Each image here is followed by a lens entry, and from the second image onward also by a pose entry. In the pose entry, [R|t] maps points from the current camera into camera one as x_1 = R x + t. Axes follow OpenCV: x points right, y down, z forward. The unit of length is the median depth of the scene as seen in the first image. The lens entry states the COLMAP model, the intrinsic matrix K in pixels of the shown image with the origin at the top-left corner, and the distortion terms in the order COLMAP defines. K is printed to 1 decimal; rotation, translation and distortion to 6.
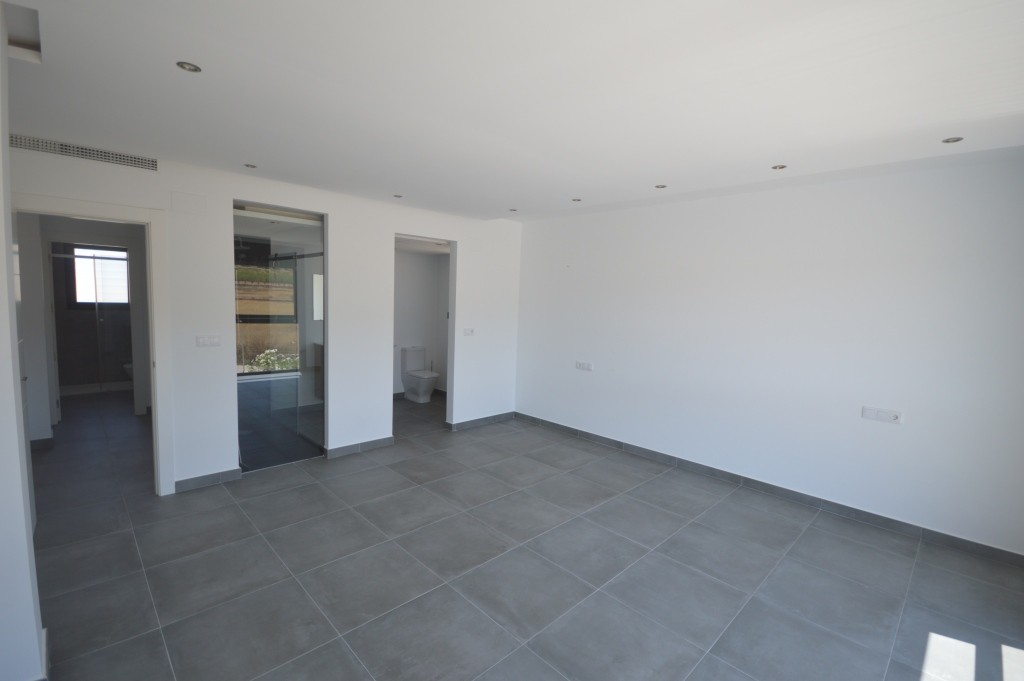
lens RADIAL K [[453.5, 0, 512.0], [0, 453.5, 340.5], [0, 0, 1]] dist [0.000532, -0.005820]
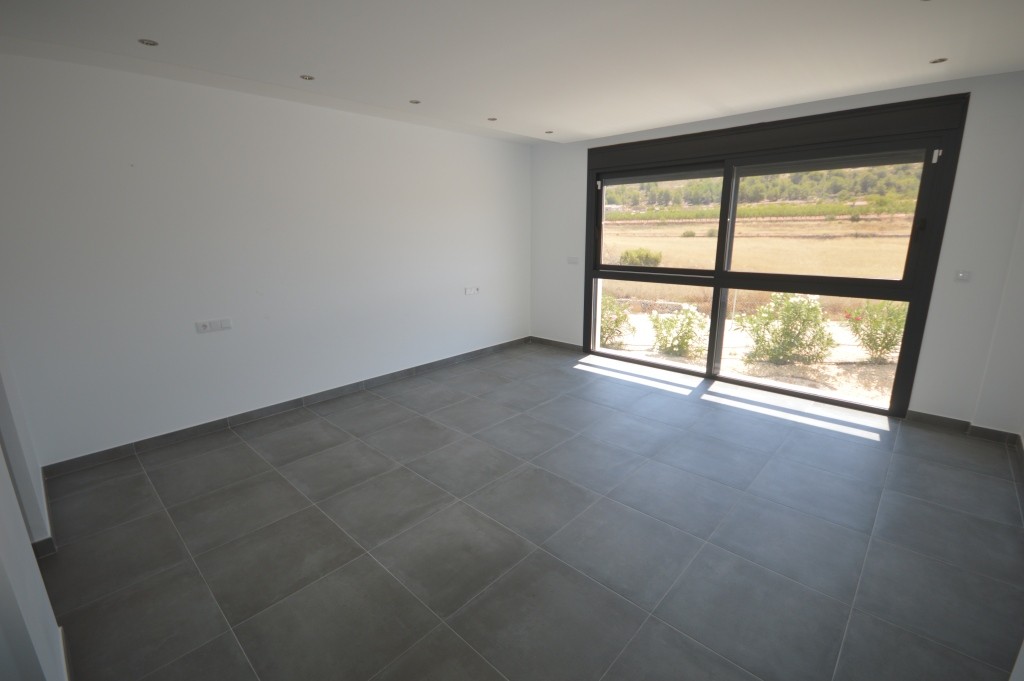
lens RADIAL K [[453.6, 0, 512.0], [0, 453.6, 340.5], [0, 0, 1]] dist [0.000321, -0.000617]
pose [[-0.047142, -0.272025, 0.961135, -0.701294], [0.098317, 0.956269, 0.275470, -0.087743], [-0.994038, 0.107483, -0.018336, 0.785272]]
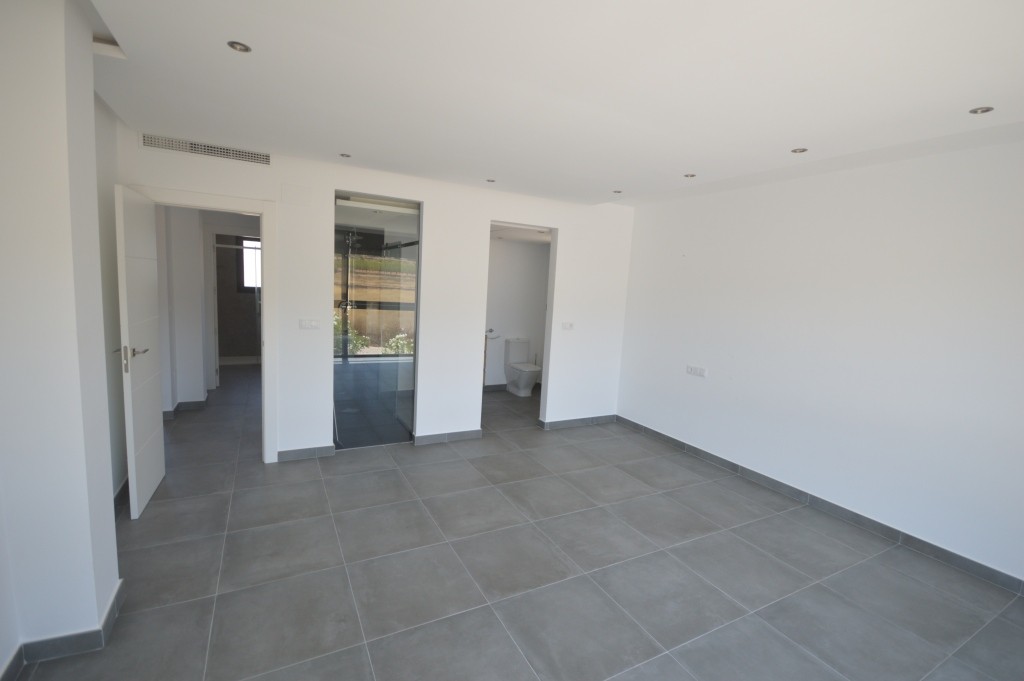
lens RADIAL K [[453.6, 0, 512.0], [0, 453.6, 340.5], [0, 0, 1]] dist [0.000321, -0.000617]
pose [[0.959350, 0.051373, -0.277503, 0.079706], [-0.046932, 0.998642, 0.022627, -0.006573], [0.278288, -0.008684, 0.960458, 0.099809]]
